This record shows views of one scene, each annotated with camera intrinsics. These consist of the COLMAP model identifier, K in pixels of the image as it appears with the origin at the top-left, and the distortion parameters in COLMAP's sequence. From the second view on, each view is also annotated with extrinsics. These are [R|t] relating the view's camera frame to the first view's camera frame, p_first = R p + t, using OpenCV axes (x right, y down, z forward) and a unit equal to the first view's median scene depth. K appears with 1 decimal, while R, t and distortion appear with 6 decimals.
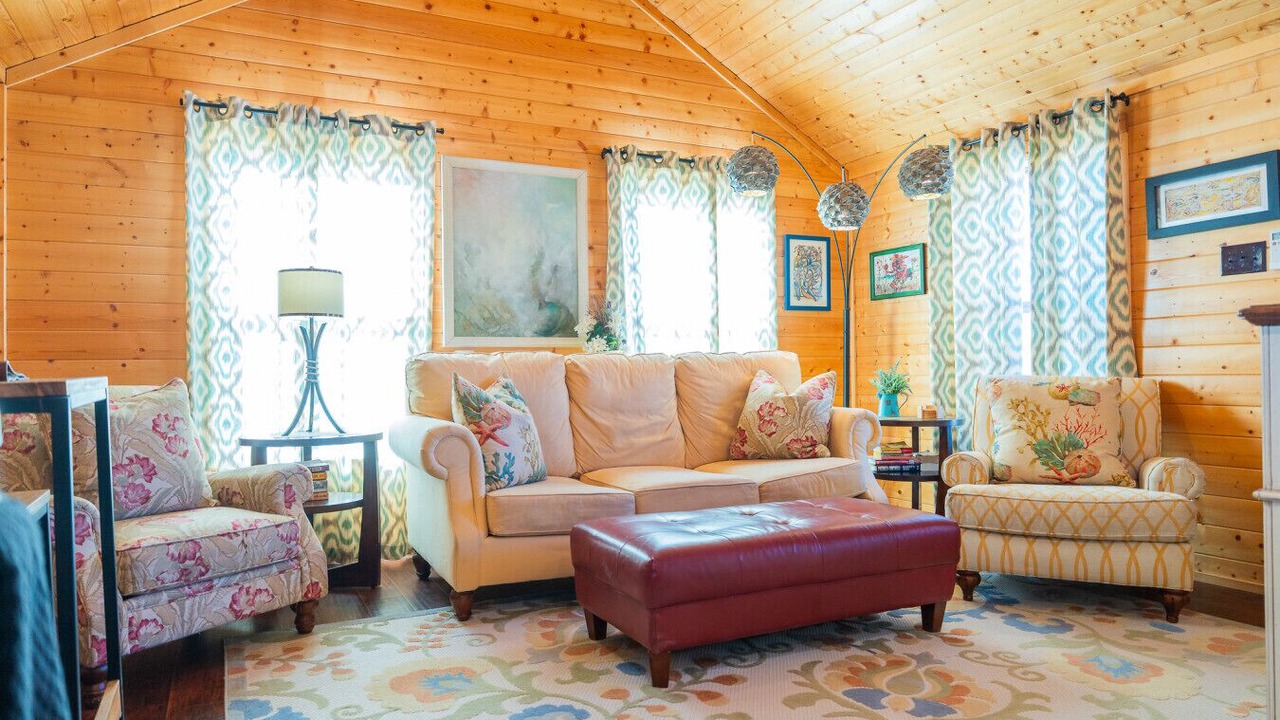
lens RADIAL K [[841.1, 0, 640.0], [0, 841.1, 360.0], [0, 0, 1]] dist [-0.005831, 0.000513]
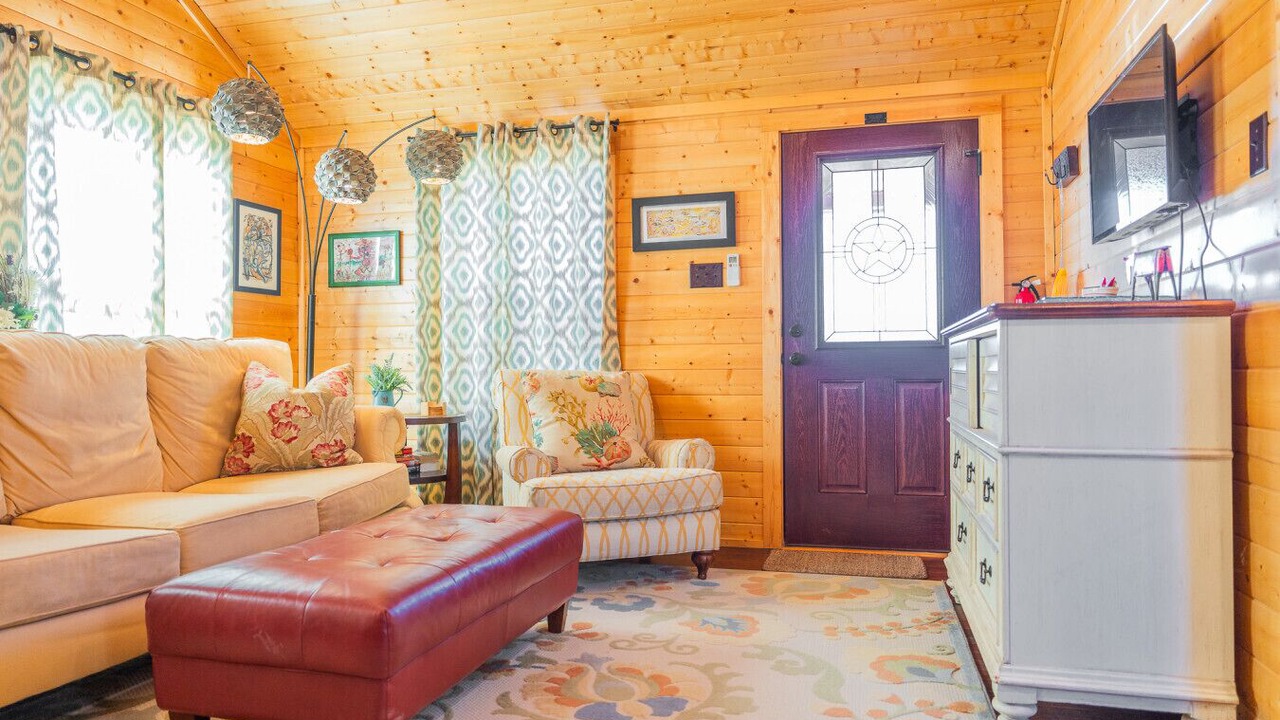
lens RADIAL K [[841.1, 0, 640.0], [0, 841.1, 360.0], [0, 0, 1]] dist [-0.005831, 0.000513]
pose [[0.665875, 0.017960, 0.745847, -0.232868], [-0.013109, 0.999838, -0.012373, 0.017636], [-0.745948, -0.001539, 0.666002, 0.219100]]
